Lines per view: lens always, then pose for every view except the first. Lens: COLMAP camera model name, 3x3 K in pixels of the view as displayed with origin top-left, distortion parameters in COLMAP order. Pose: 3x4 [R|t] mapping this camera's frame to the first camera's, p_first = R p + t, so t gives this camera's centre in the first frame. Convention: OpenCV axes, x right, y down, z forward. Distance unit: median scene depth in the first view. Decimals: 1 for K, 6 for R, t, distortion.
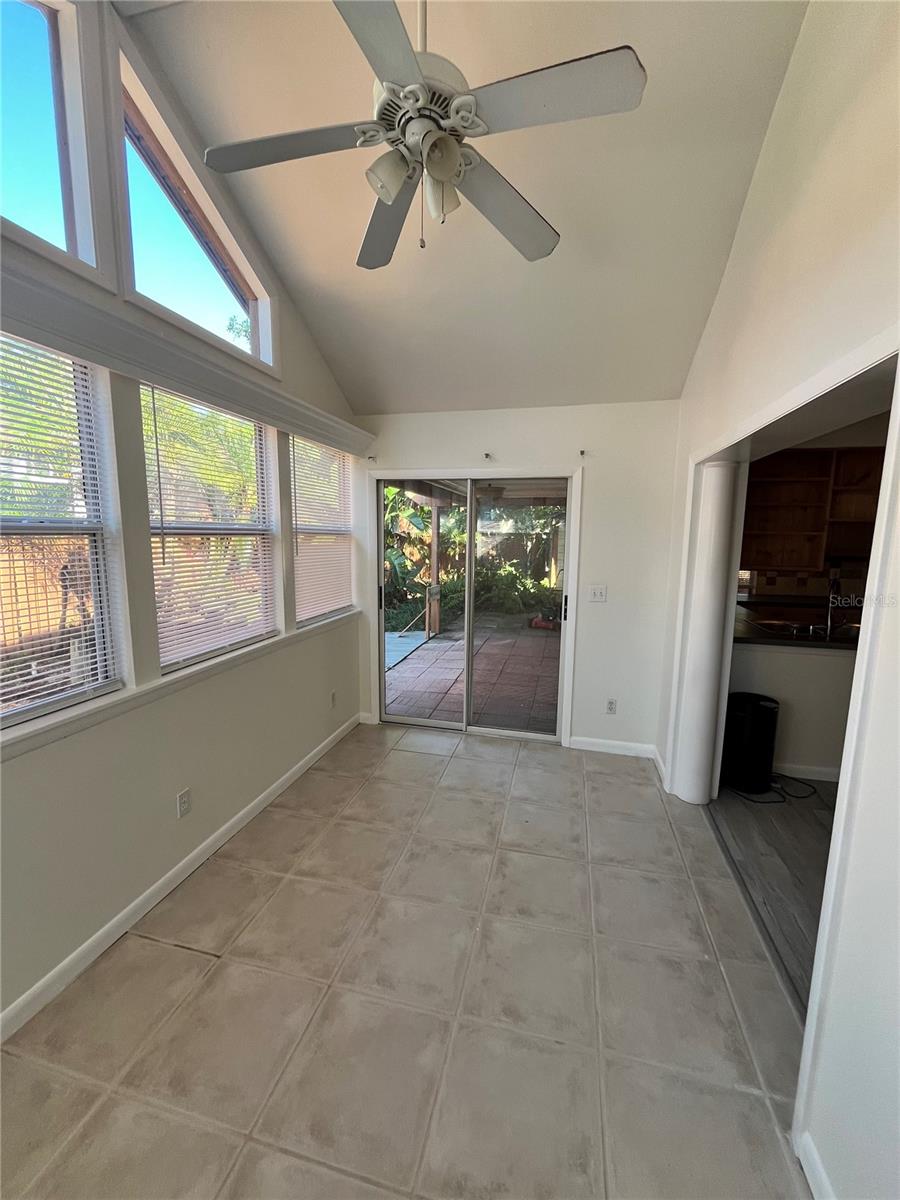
lens RADIAL K [[487.5, 0, 450.0], [0, 487.5, 600.0], [0, 0, 1]] dist [0.000036, -0.000297]
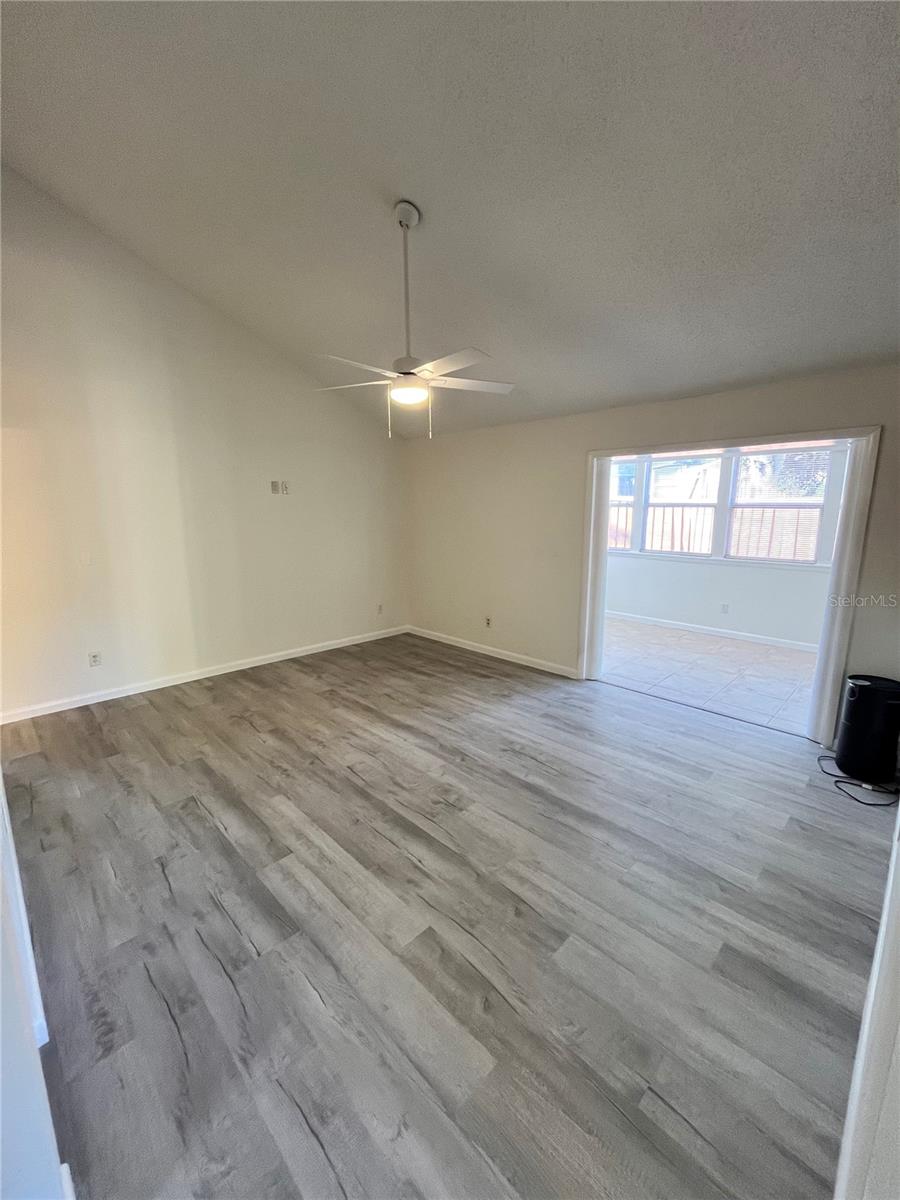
lens RADIAL K [[487.5, 0, 450.0], [0, 487.5, 600.0], [0, 0, 1]] dist [0.000036, -0.000297]
pose [[-0.515988, 0.151167, -0.843152, 2.571953], [-0.126103, 0.960176, 0.249320, -0.107988], [0.847263, 0.234970, -0.476376, 1.022199]]
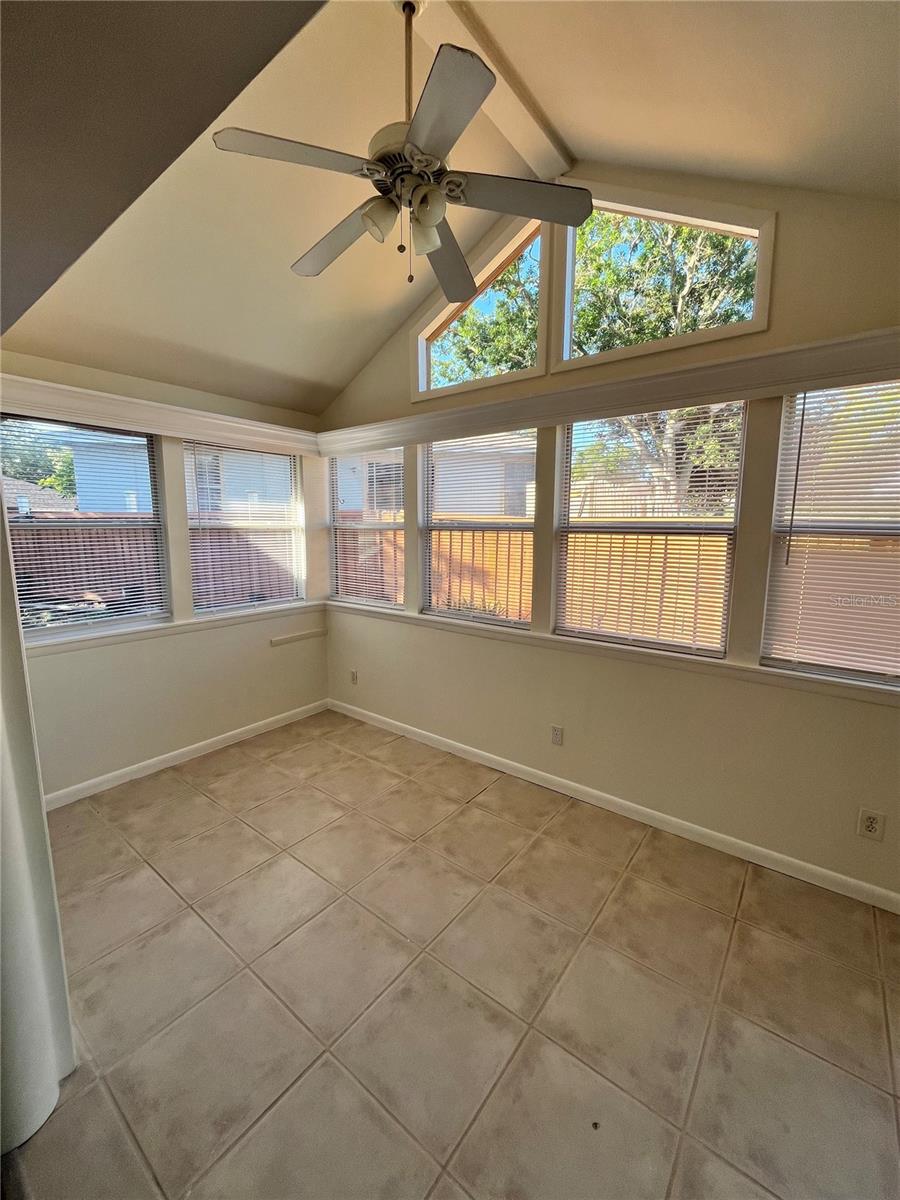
lens RADIAL K [[487.5, 0, 450.0], [0, 487.5, 600.0], [0, 0, 1]] dist [0.000036, -0.000297]
pose [[-0.404115, 0.120956, -0.906676, 0.748206], [-0.140152, 0.971326, 0.192048, -0.155958], [0.903908, 0.204682, -0.375575, 1.197628]]
